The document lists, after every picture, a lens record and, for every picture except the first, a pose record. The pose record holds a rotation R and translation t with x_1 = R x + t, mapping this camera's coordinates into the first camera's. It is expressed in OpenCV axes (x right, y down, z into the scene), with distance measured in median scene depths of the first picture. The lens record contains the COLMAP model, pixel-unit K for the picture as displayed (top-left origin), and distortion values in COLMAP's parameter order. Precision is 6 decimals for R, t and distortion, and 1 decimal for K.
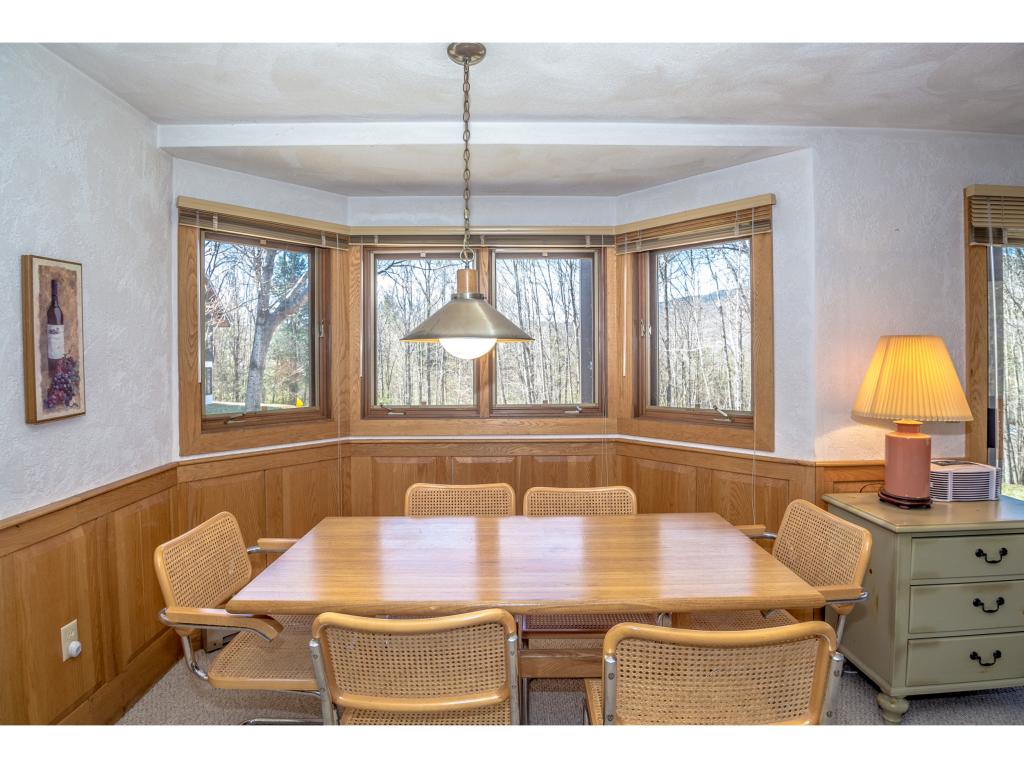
lens RADIAL K [[567.5, 0, 516.2], [0, 567.5, 358.3], [0, 0, 1]] dist [-0.015410, 0.000194]
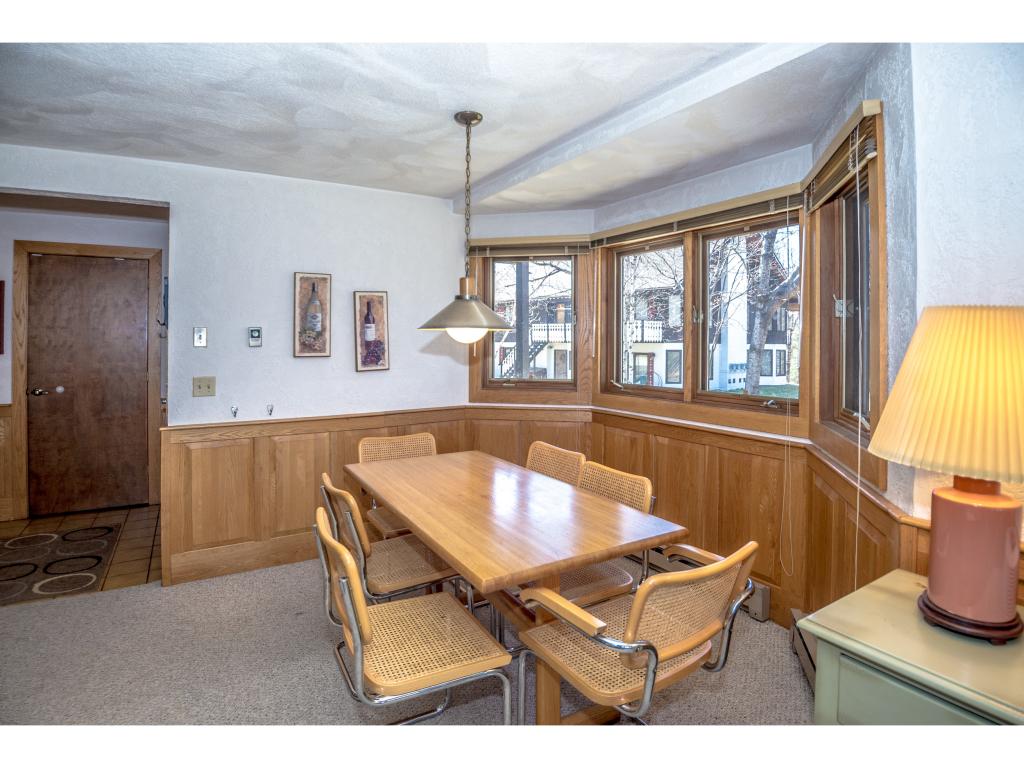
lens RADIAL K [[566.9, 0, 512.8], [0, 566.9, 341.8], [0, 0, 1]] dist [-0.063150, -0.000460]
pose [[0.497739, 0.011590, -0.867250, 1.137882], [-0.007838, 0.999930, 0.008865, -0.016280], [0.867292, 0.002385, 0.497795, 0.412952]]
